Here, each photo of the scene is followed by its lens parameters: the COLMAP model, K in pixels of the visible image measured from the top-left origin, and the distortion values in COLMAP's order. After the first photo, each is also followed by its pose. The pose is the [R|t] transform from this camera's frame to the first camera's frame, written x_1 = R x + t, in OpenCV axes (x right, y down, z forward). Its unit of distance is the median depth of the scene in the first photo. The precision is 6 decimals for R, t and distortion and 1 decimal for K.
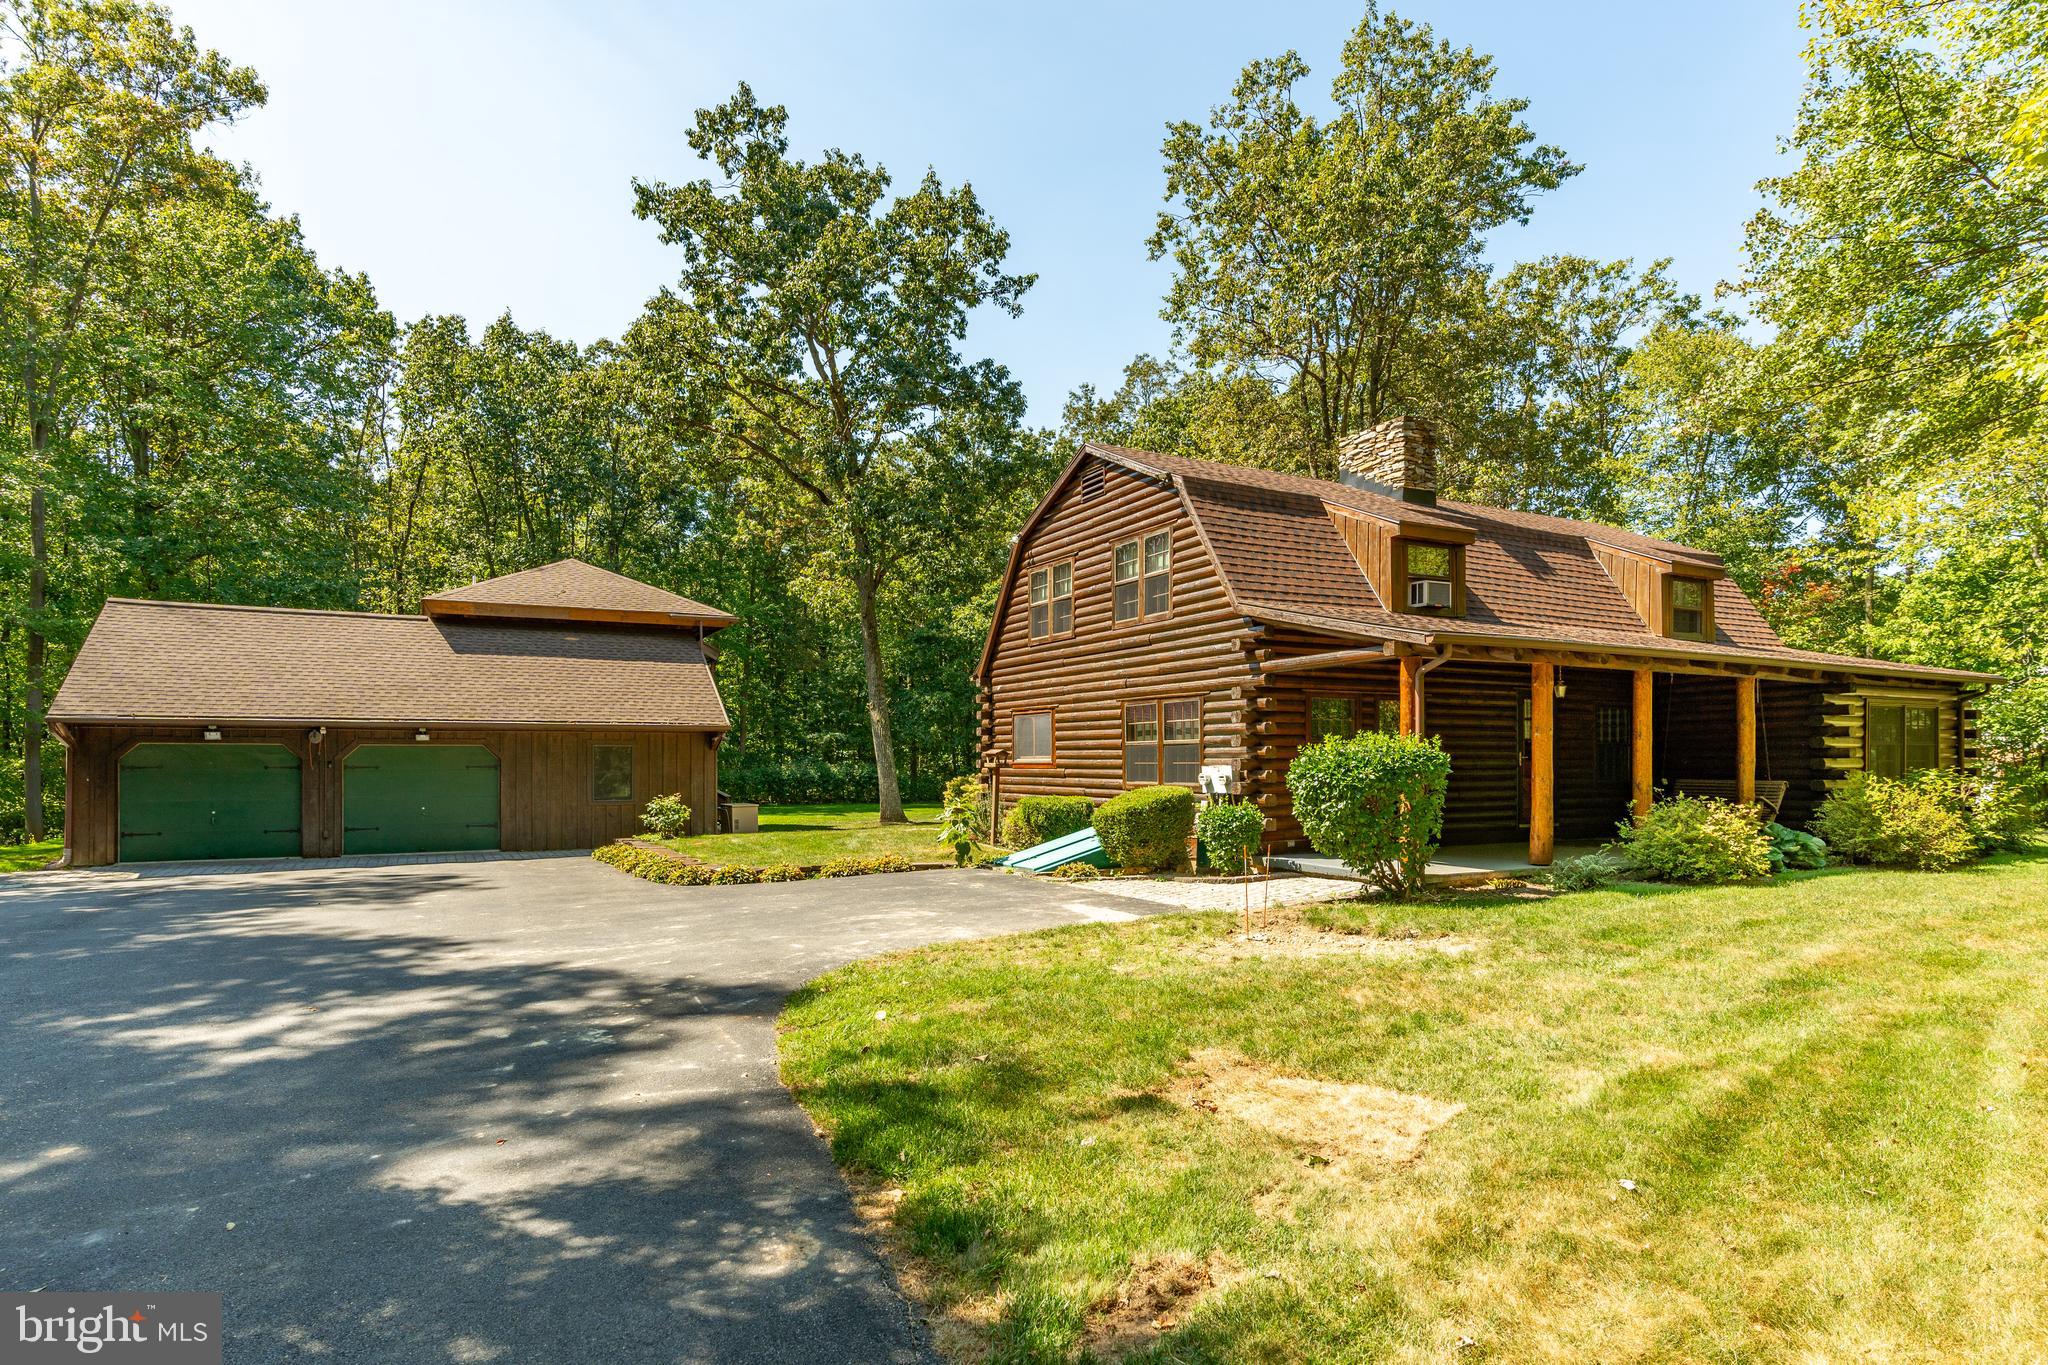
lens RADIAL K [[997.0, 0, 1018.3], [0, 997.0, 746.1], [0, 0, 1]] dist [0.000133, -0.000001]
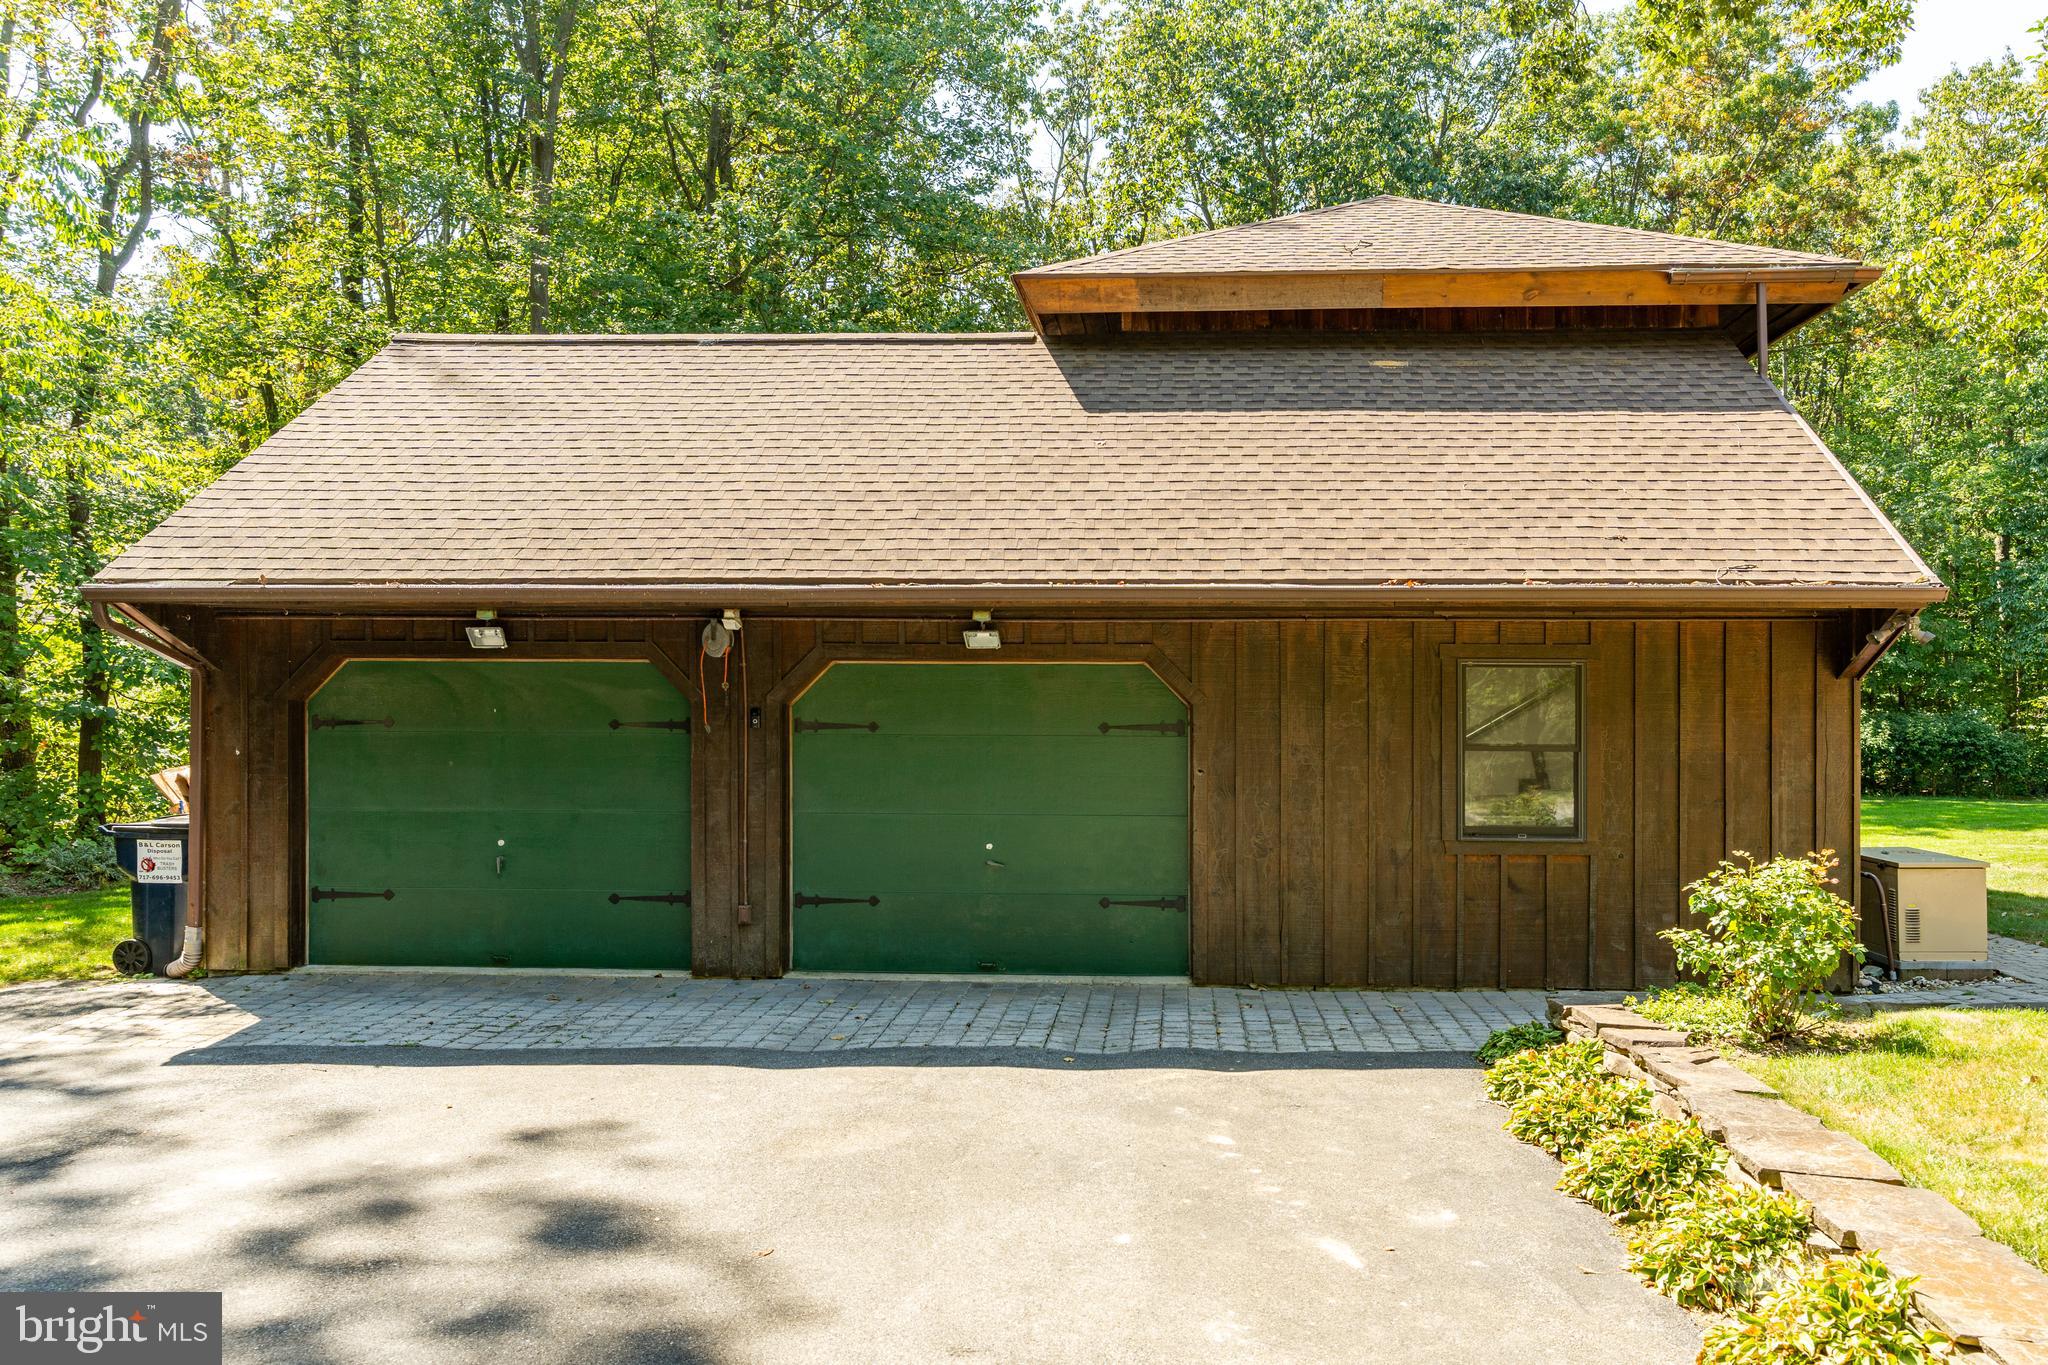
lens RADIAL K [[1516.7, 0, 1026.9], [0, 1516.7, 759.5], [0, 0, 1]] dist [-0.001233, -0.000452]
pose [[0.803432, 0.021849, -0.594995, -0.262603], [0.001998, 0.999222, 0.039391, 0.011041], [0.595393, -0.032837, 0.802763, 0.561170]]
